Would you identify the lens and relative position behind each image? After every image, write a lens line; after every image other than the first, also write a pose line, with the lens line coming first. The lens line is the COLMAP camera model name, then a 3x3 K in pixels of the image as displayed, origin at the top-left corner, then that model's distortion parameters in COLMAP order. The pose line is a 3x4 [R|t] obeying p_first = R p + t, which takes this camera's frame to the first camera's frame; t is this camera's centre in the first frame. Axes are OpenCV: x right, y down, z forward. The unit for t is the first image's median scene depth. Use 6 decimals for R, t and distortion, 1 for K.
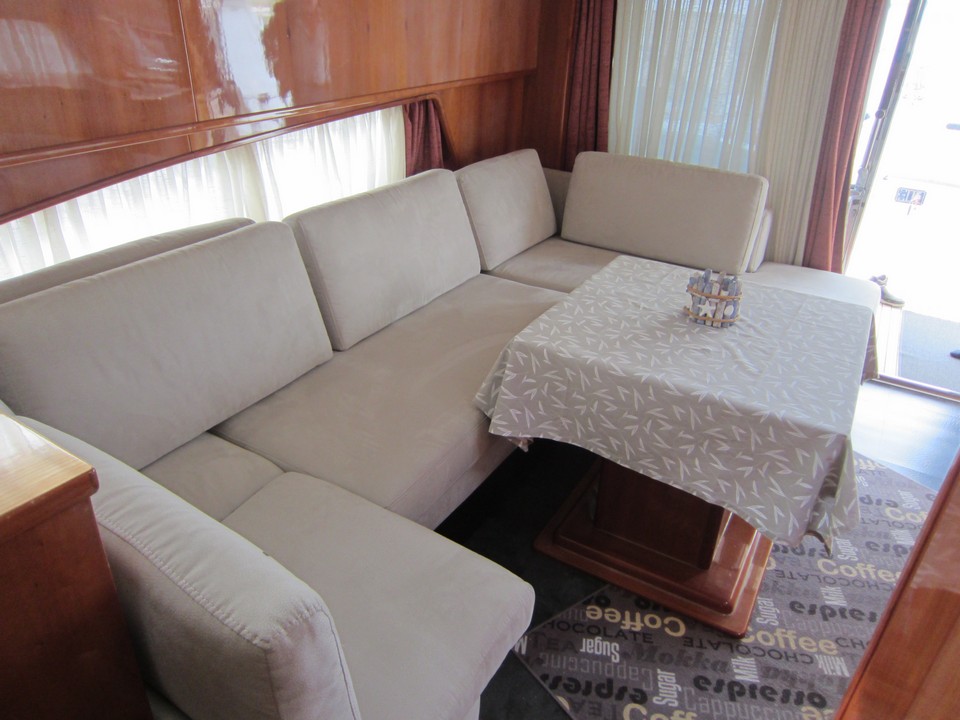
lens RADIAL K [[680.4, 0, 479.7], [0, 680.4, 365.1], [0, 0, 1]] dist [-0.031541, 0.013728]
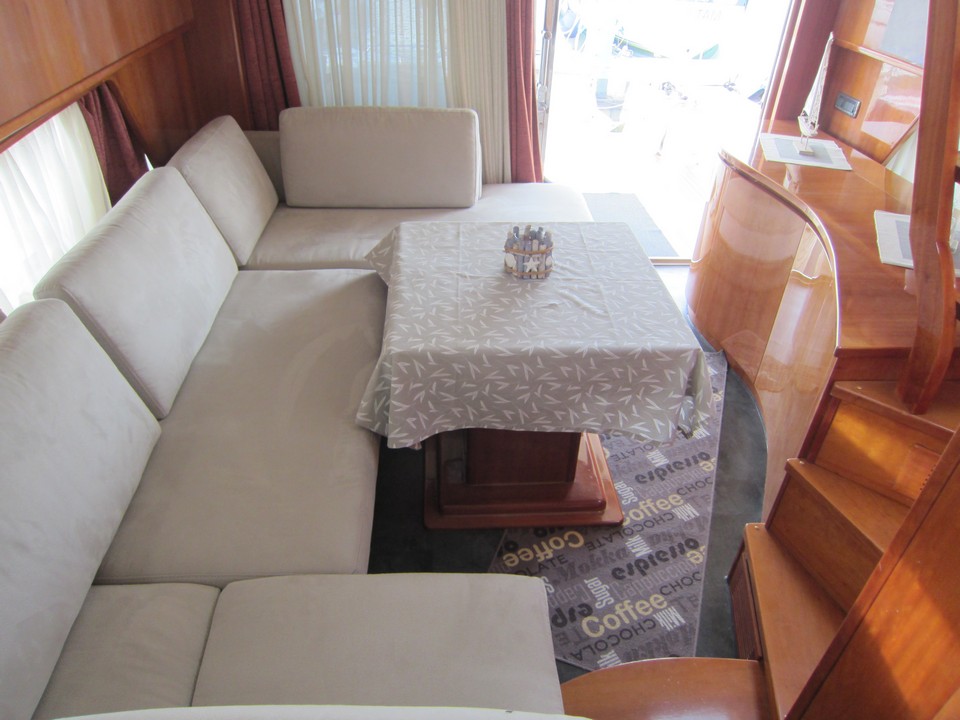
lens RADIAL K [[680.4, 0, 470.0], [0, 680.4, 363.2], [0, 0, 1]] dist [-0.031541, 0.013728]
pose [[0.828427, -0.332585, 0.450662, -0.277397], [0.269412, 0.942035, 0.199971, -0.172450], [-0.491046, -0.044247, 0.870009, 0.095182]]
